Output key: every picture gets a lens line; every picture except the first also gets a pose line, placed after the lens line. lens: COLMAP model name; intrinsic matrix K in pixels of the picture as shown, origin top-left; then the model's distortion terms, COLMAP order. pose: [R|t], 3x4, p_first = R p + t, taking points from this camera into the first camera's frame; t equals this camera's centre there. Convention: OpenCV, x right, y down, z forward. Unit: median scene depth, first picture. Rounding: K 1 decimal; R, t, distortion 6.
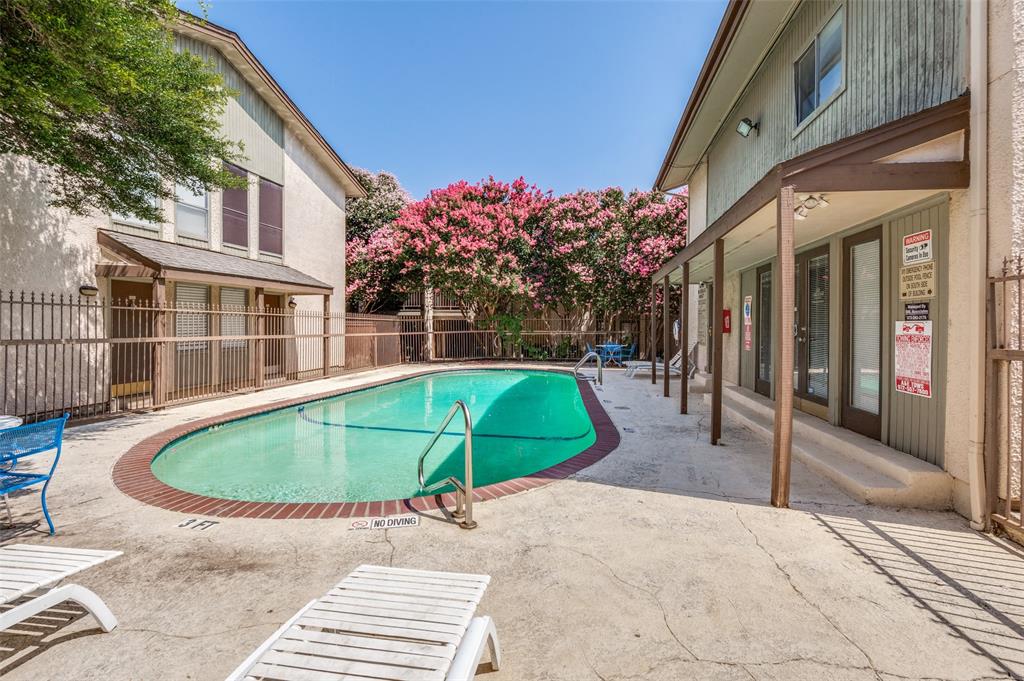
lens RADIAL K [[456.2, 0, 512.3], [0, 456.2, 324.7], [0, 0, 1]] dist [-0.002806, -0.009031]
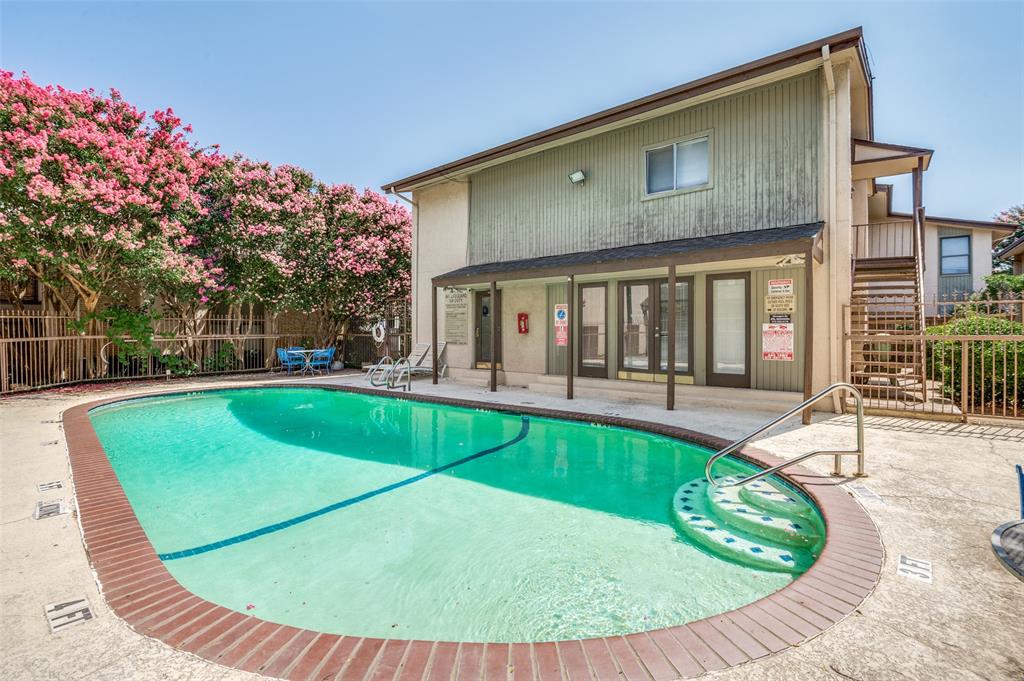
lens RADIAL K [[456.2, 0, 512.3], [0, 456.2, 324.7], [0, 0, 1]] dist [-0.002806, -0.009031]
pose [[0.501846, 0.008941, 0.864911, -0.363757], [0.000195, 0.999945, -0.010450, 0.004734], [-0.864957, 0.005413, 0.501817, 0.254200]]
